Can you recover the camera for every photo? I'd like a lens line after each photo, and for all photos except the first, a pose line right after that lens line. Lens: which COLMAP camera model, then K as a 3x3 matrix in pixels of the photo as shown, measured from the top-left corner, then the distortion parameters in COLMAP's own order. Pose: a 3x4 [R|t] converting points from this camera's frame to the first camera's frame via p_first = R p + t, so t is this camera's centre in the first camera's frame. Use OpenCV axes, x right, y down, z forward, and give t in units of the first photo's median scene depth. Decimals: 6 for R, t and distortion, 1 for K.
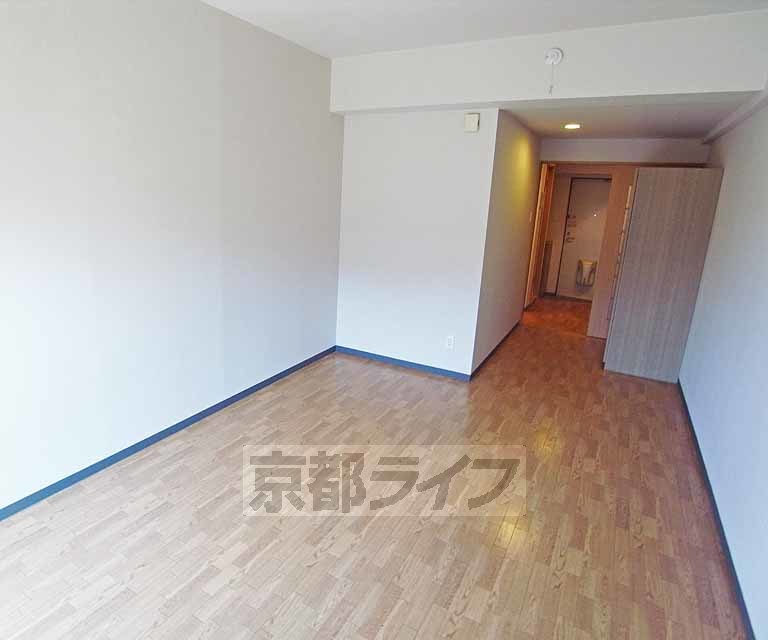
lens RADIAL K [[444.5, 0, 352.9], [0, 444.5, 320.8], [0, 0, 1]] dist [-0.047544, 0.000474]
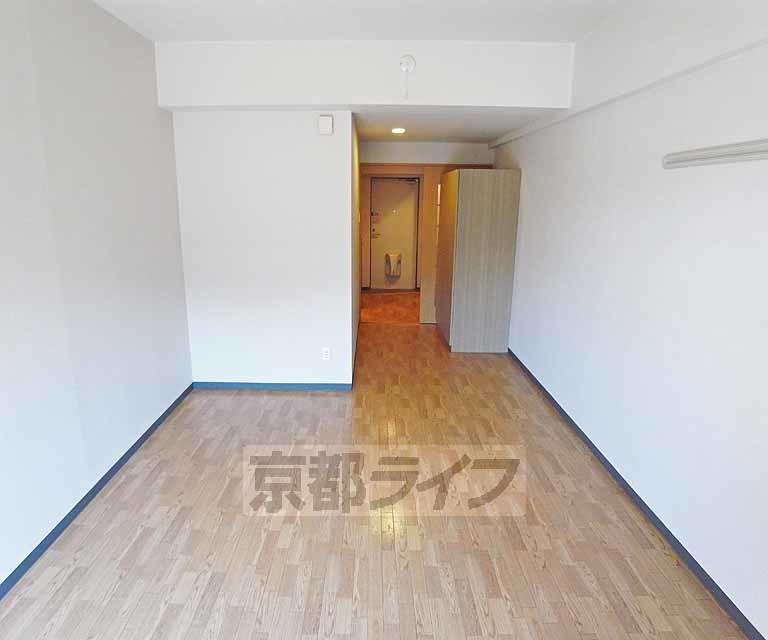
lens RADIAL K [[469.7, 0, 352.2], [0, 469.7, 301.6], [0, 0, 1]] dist [-0.053255, 0.001161]
pose [[0.863824, -0.129595, 0.486839, -0.194779], [0.154531, 0.987924, -0.011210, -0.038565], [-0.479508, 0.084915, 0.873420, 0.093120]]
